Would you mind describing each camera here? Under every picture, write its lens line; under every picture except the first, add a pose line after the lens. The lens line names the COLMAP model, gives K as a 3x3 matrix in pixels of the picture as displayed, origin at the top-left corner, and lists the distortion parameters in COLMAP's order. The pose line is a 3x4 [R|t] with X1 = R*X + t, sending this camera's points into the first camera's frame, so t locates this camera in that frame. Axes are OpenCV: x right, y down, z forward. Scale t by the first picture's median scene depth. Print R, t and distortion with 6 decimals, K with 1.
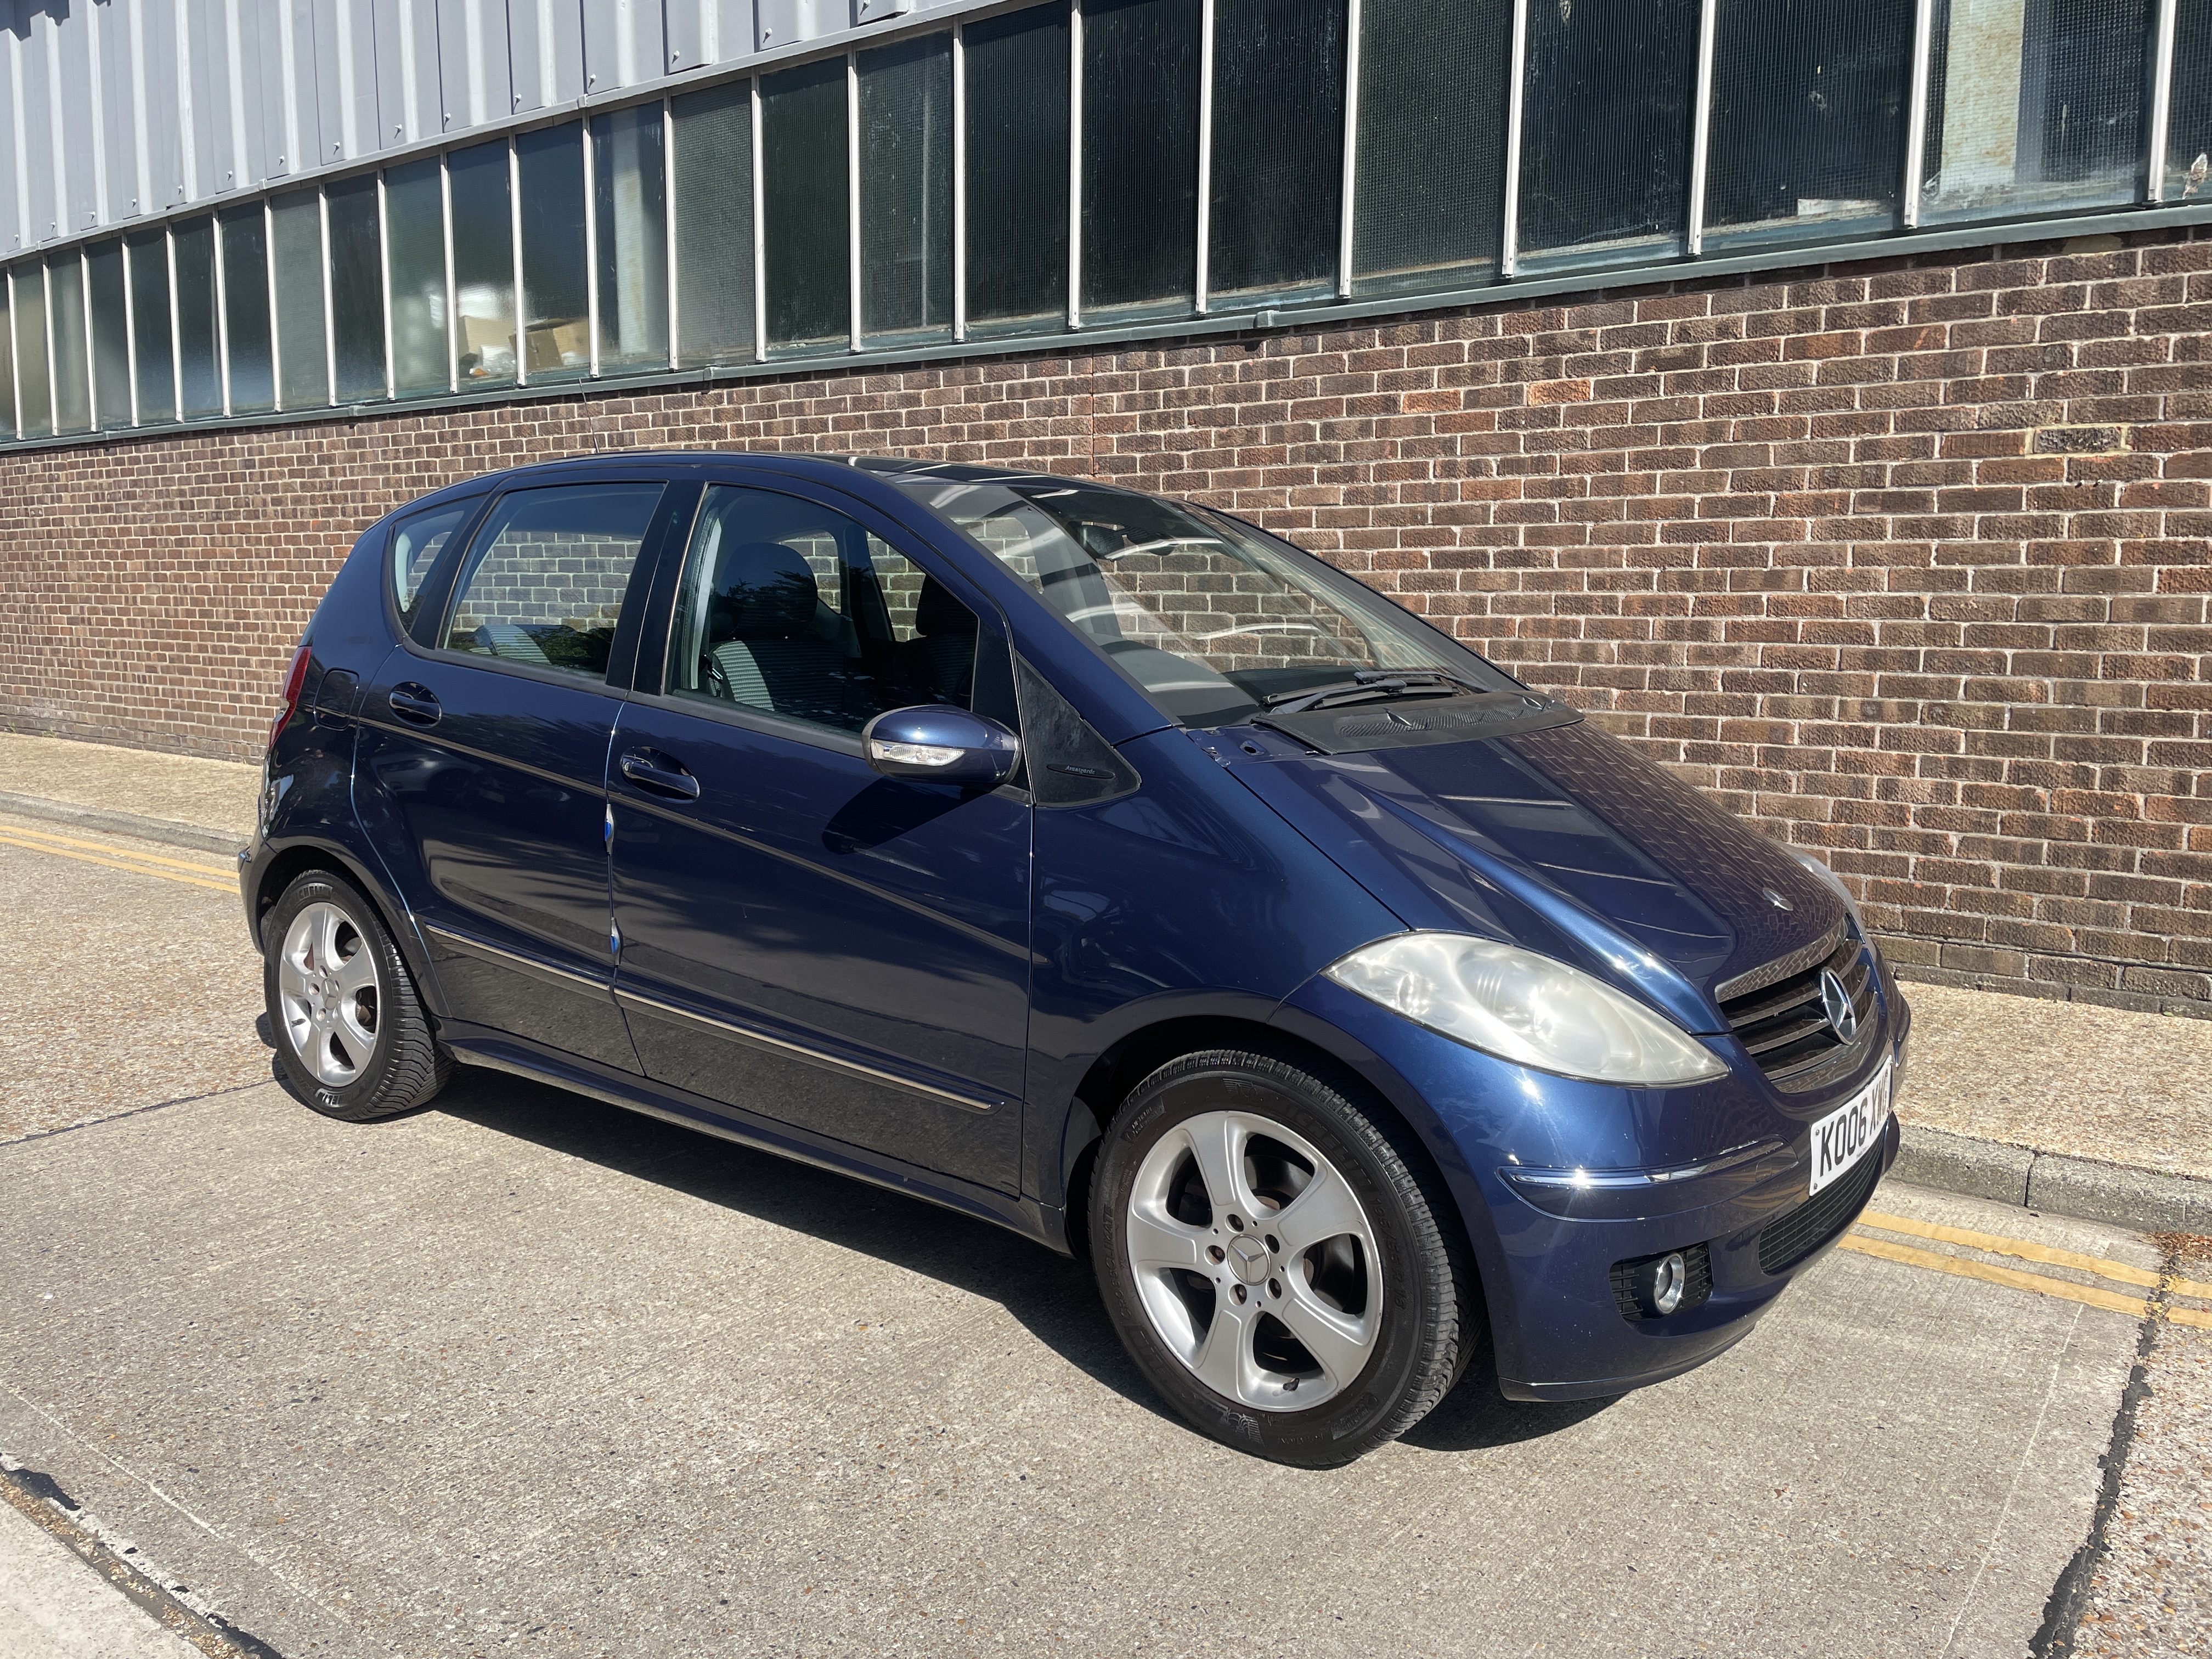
lens RADIAL K [[1671.7, 0, 1083.2], [0, 1671.7, 810.3], [0, 0, 1]] dist [0.084860, -0.109156]
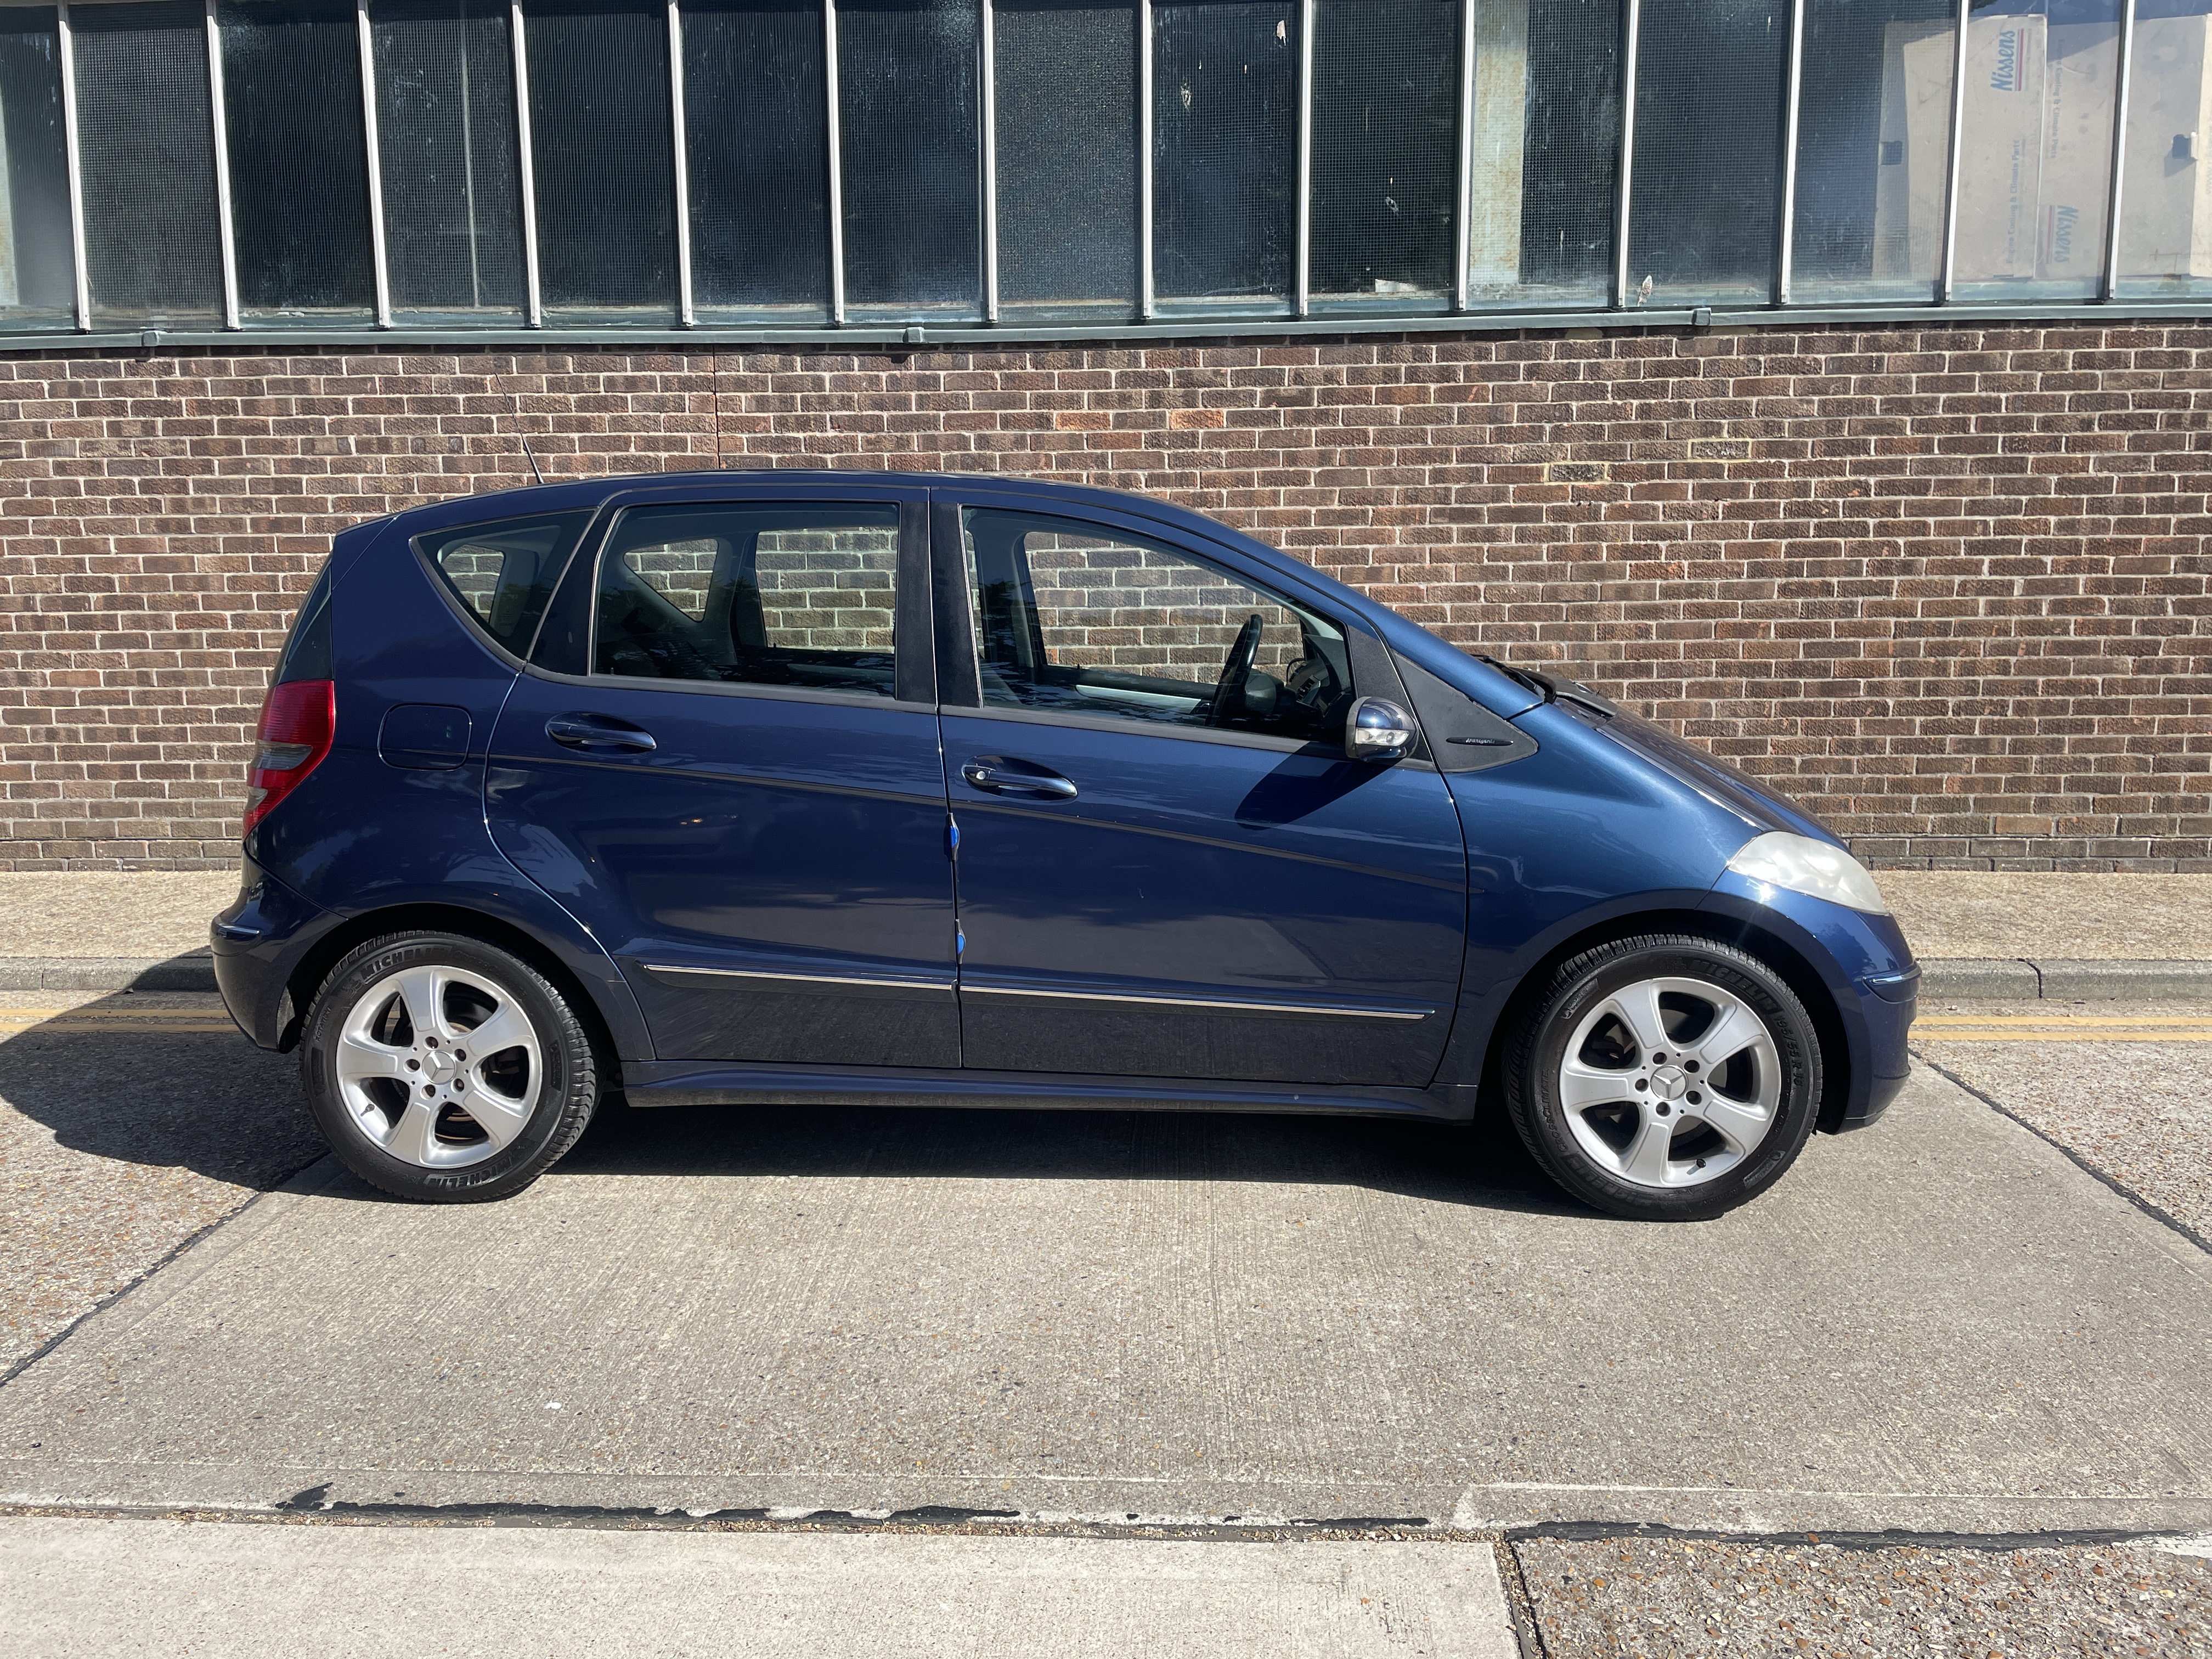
lens RADIAL K [[1671.7, 0, 1098.2], [0, 1671.7, 825.1], [0, 0, 1]] dist [0.084860, -0.109156]
pose [[0.828348, -0.098239, 0.551533, -0.474444], [0.086454, 0.995127, 0.047406, -0.023260], [-0.553503, 0.008414, 0.832805, 0.045799]]
